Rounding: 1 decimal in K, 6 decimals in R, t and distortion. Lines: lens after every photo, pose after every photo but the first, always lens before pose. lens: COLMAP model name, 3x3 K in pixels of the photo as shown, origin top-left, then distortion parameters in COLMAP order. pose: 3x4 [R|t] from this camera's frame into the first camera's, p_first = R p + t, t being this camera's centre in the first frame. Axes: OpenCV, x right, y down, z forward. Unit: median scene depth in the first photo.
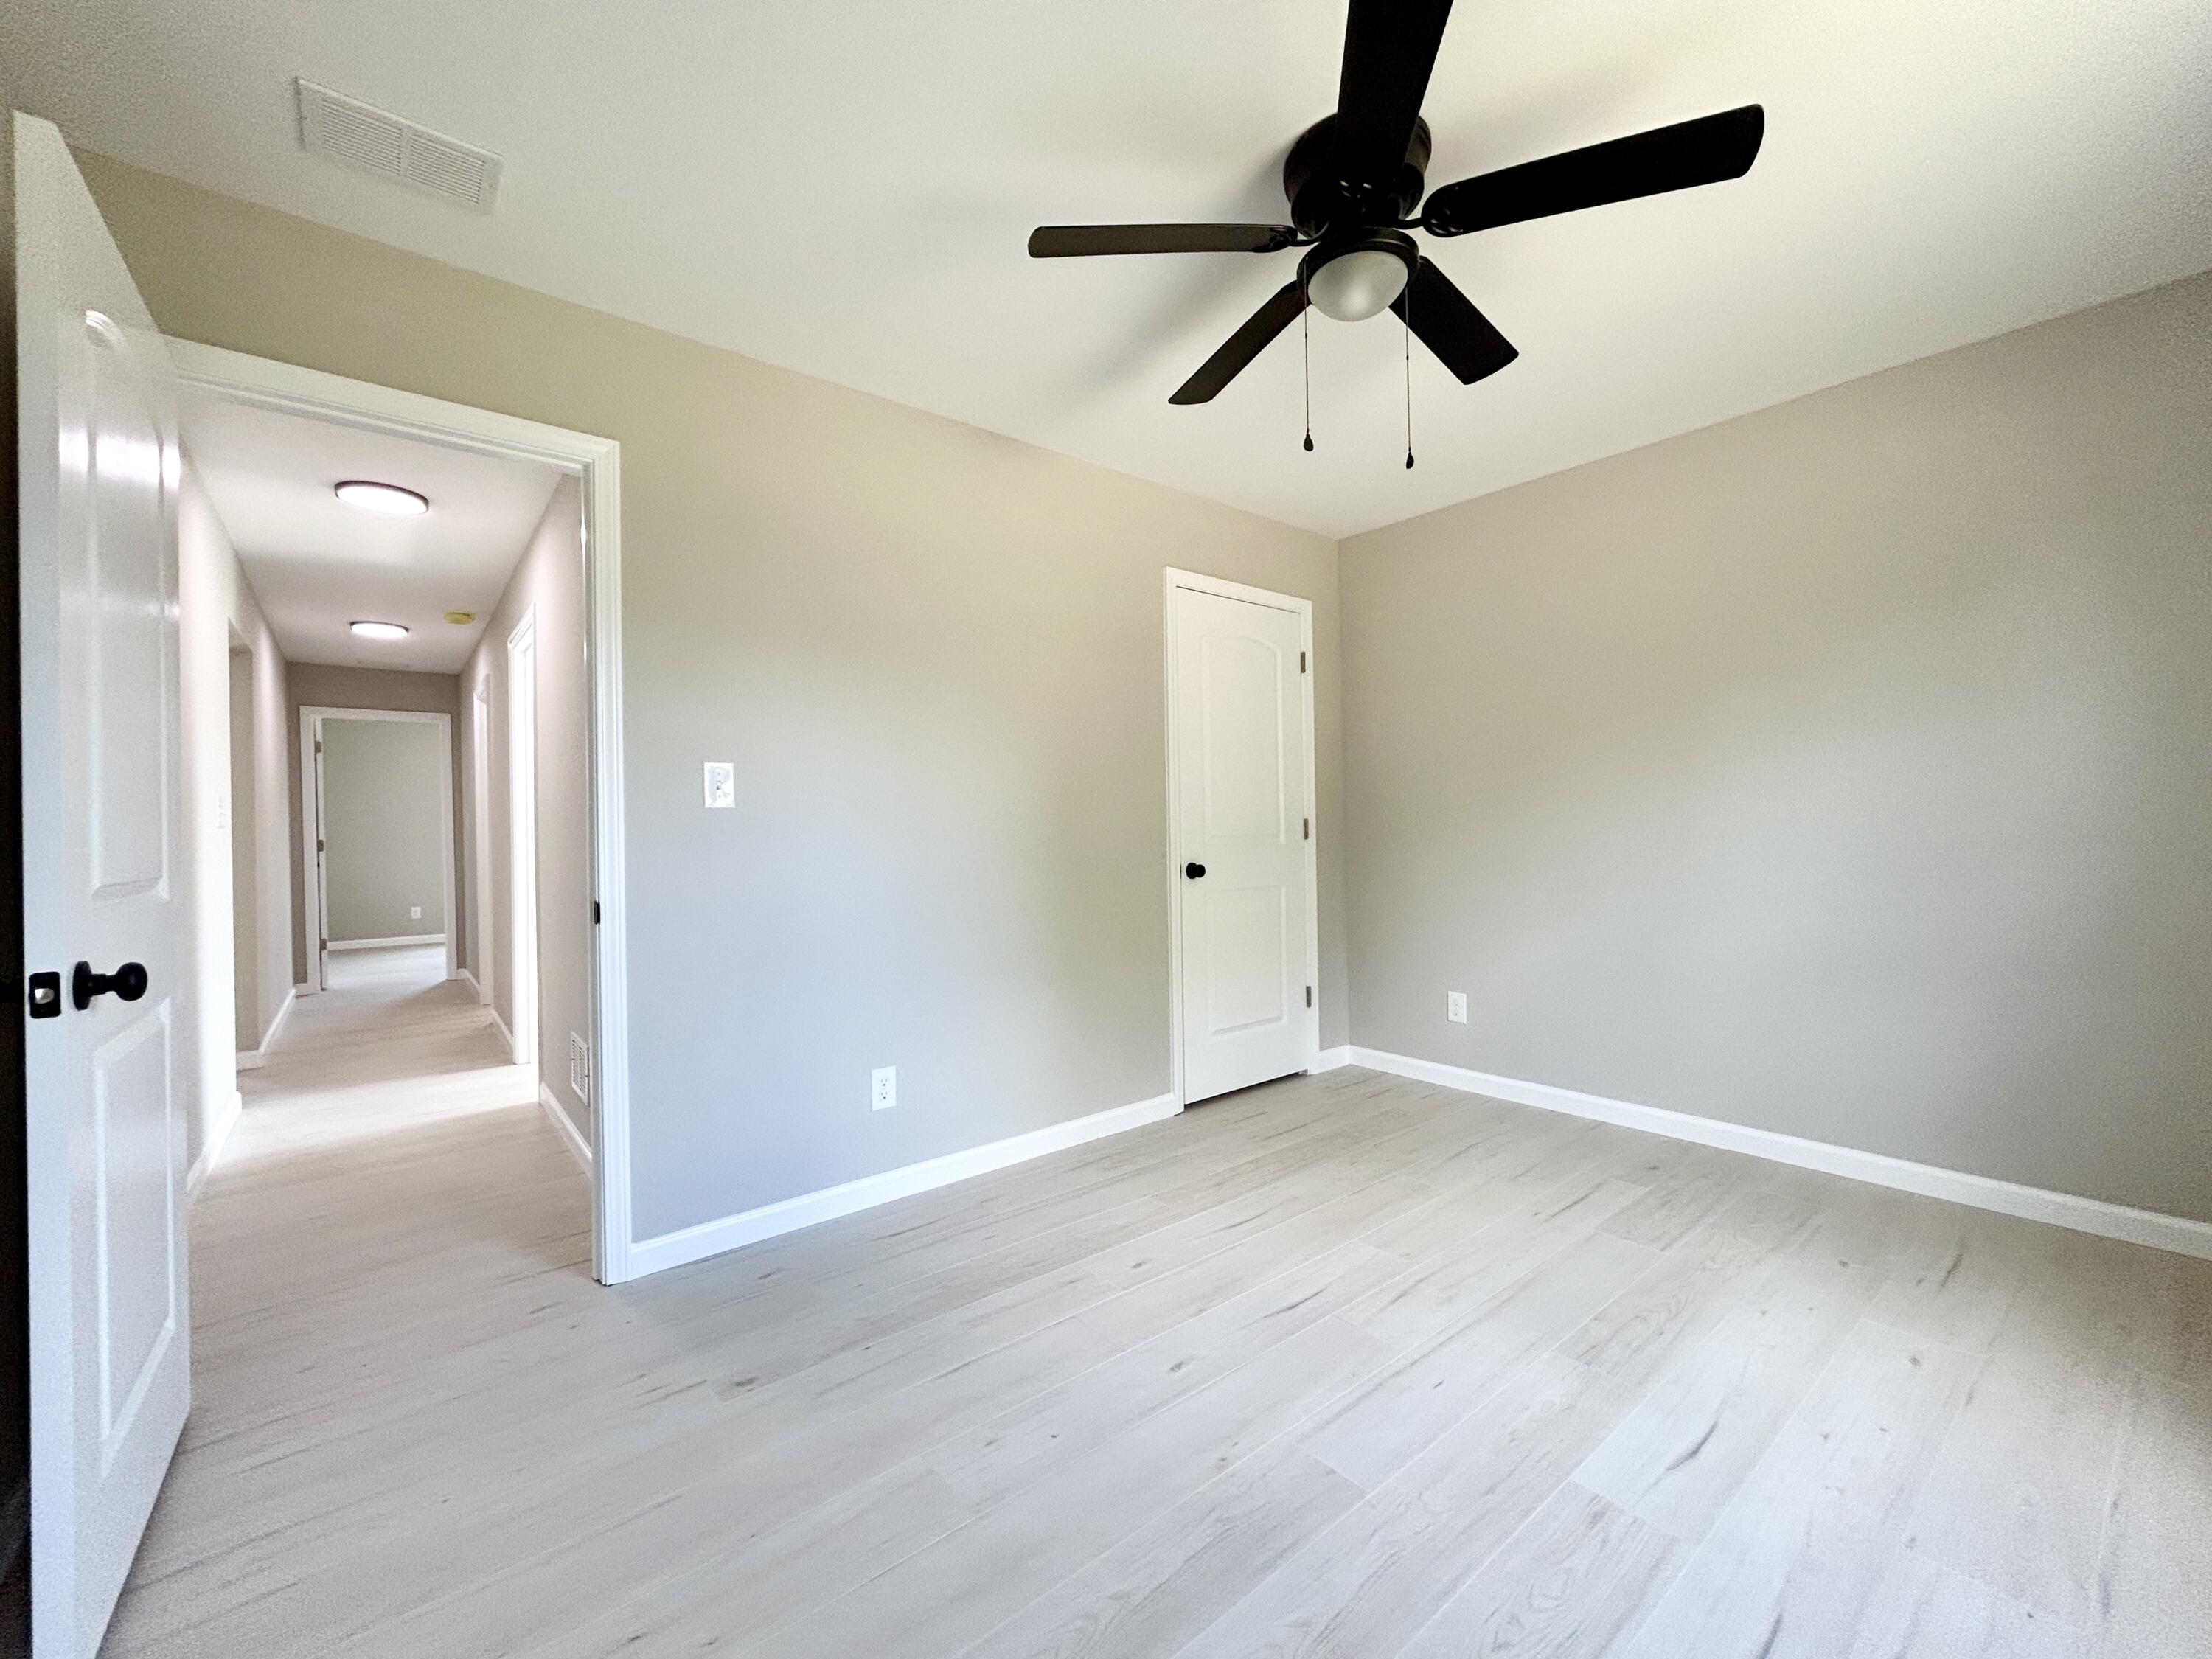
lens RADIAL K [[895.1, 0, 1096.7], [0, 895.1, 828.0], [0, 0, 1]] dist [-0.003937, -0.000778]
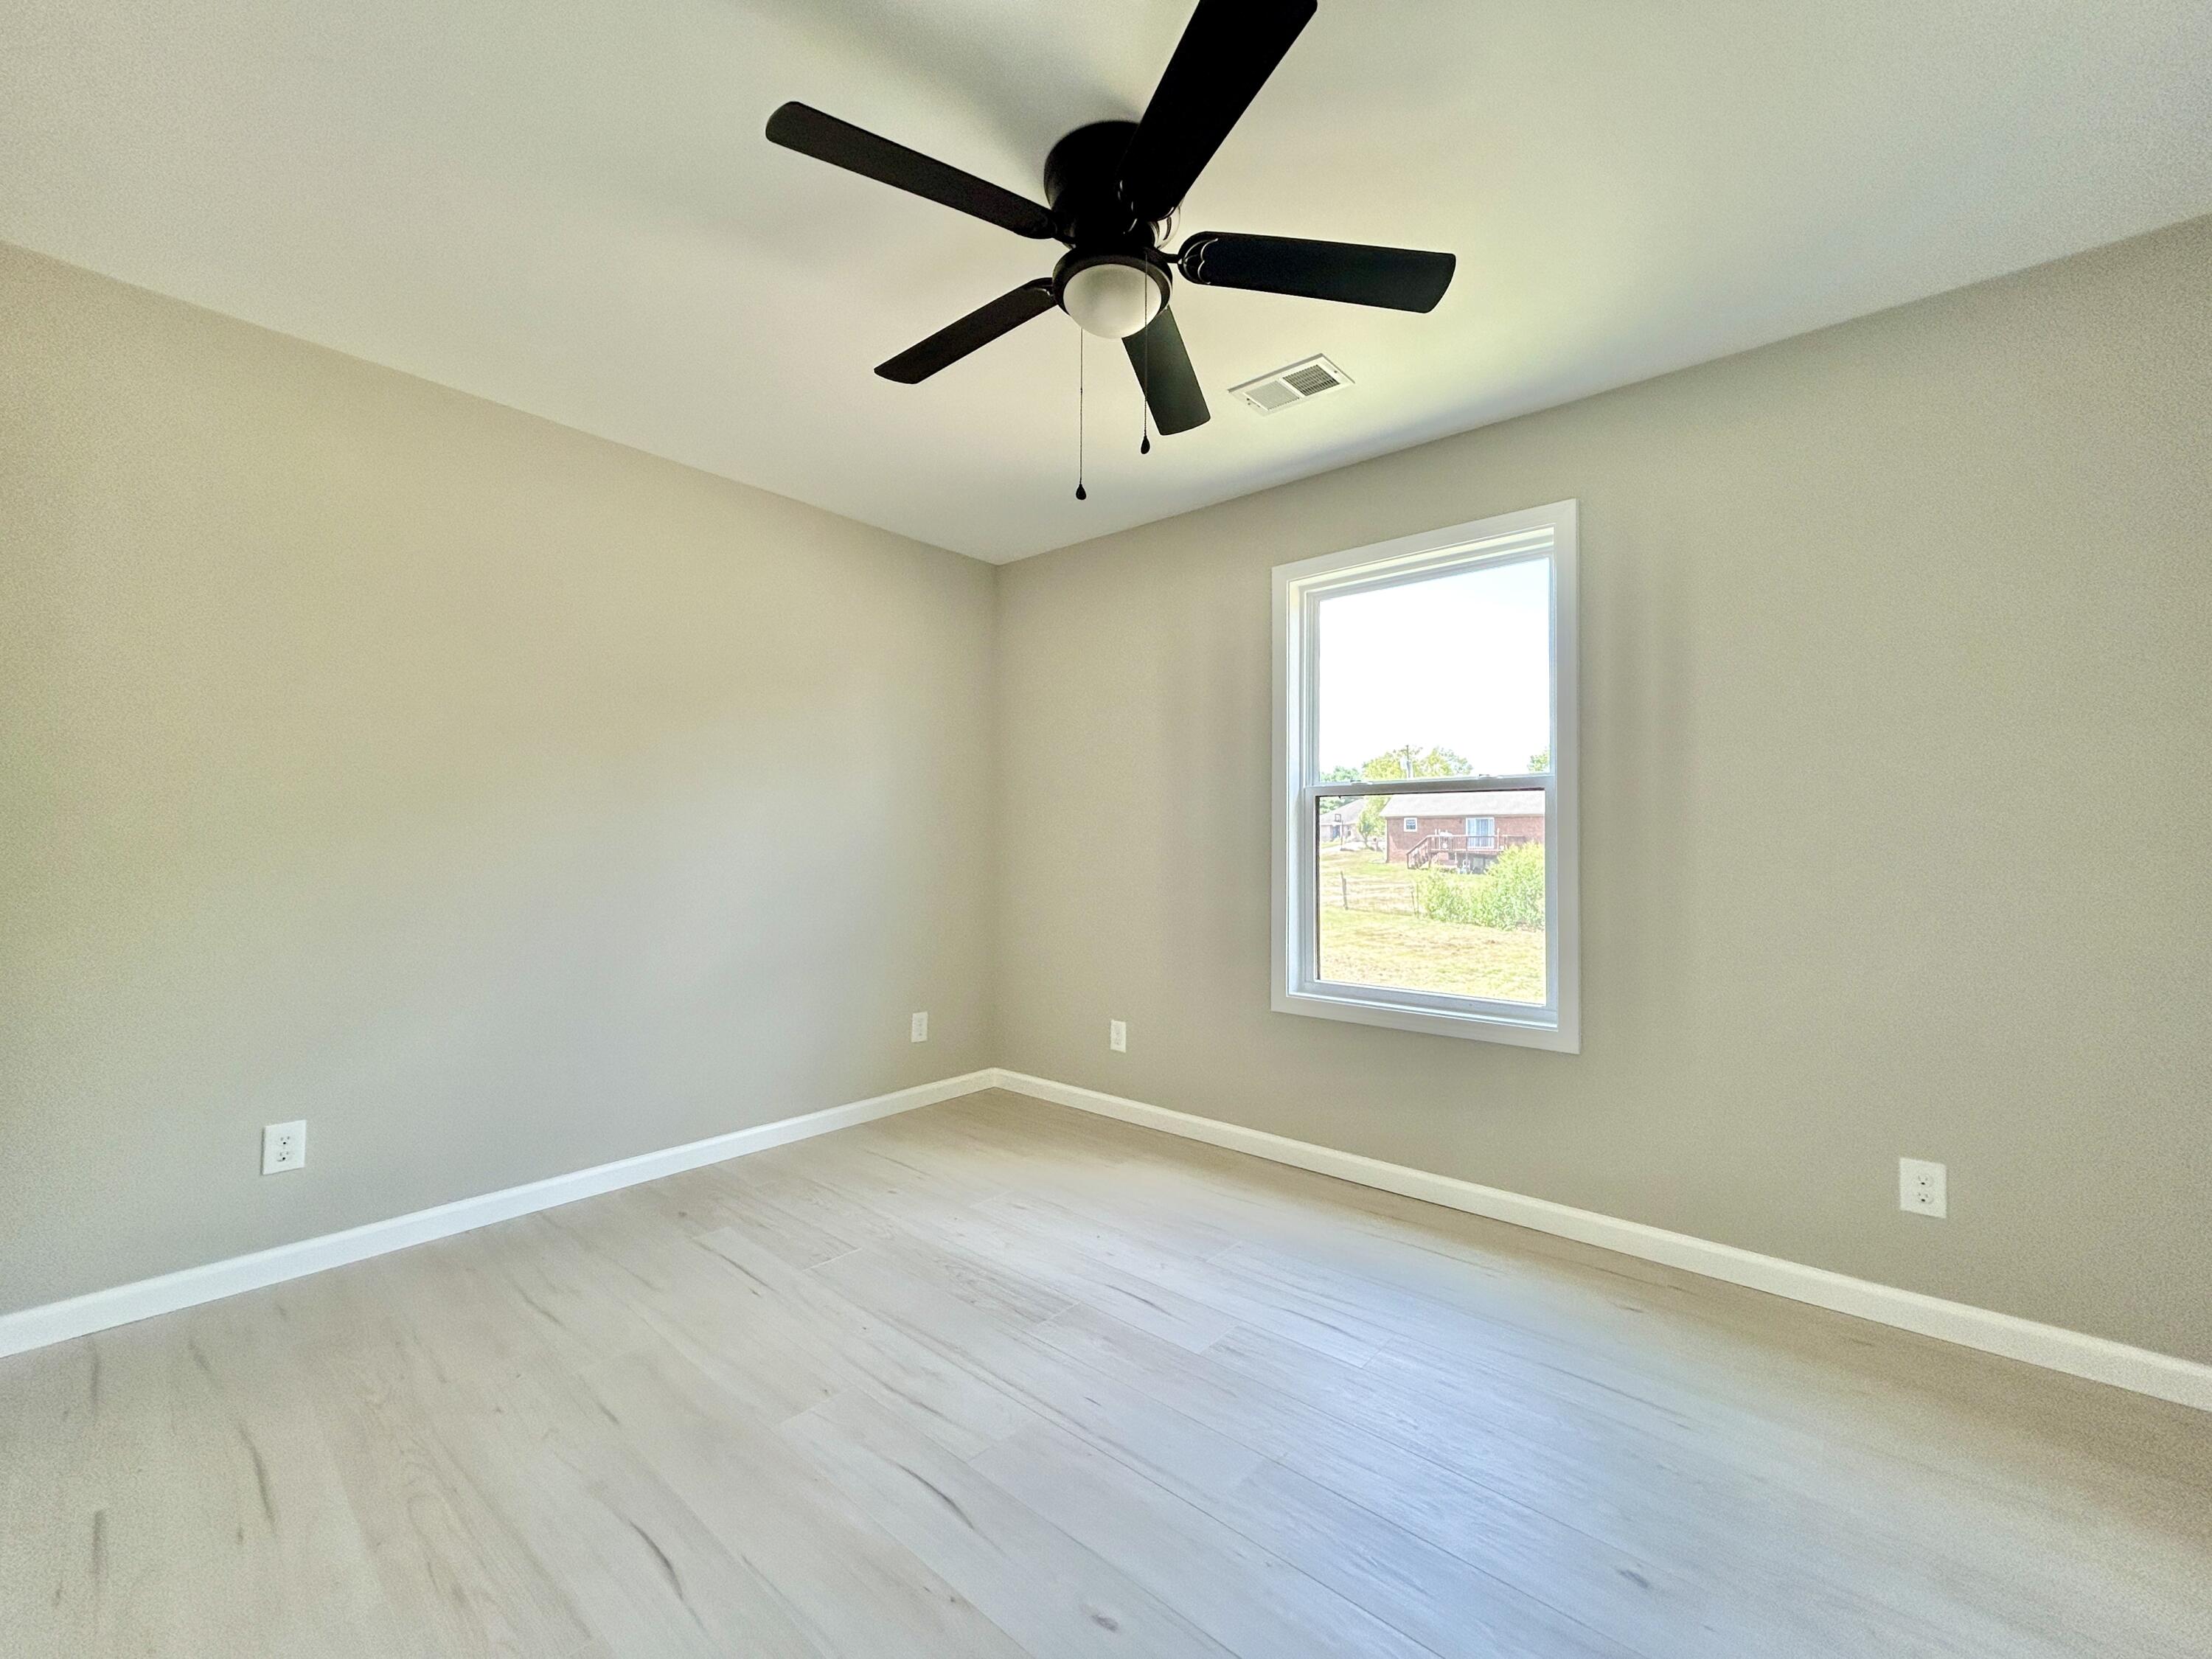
lens RADIAL K [[895.1, 0, 1096.7], [0, 895.1, 828.0], [0, 0, 1]] dist [-0.003937, -0.000778]
pose [[-0.174081, 0.029348, 0.984294, -0.492708], [0.000037, 0.999556, -0.029796, -0.001588], [-0.984731, -0.005150, -0.174005, 0.900908]]
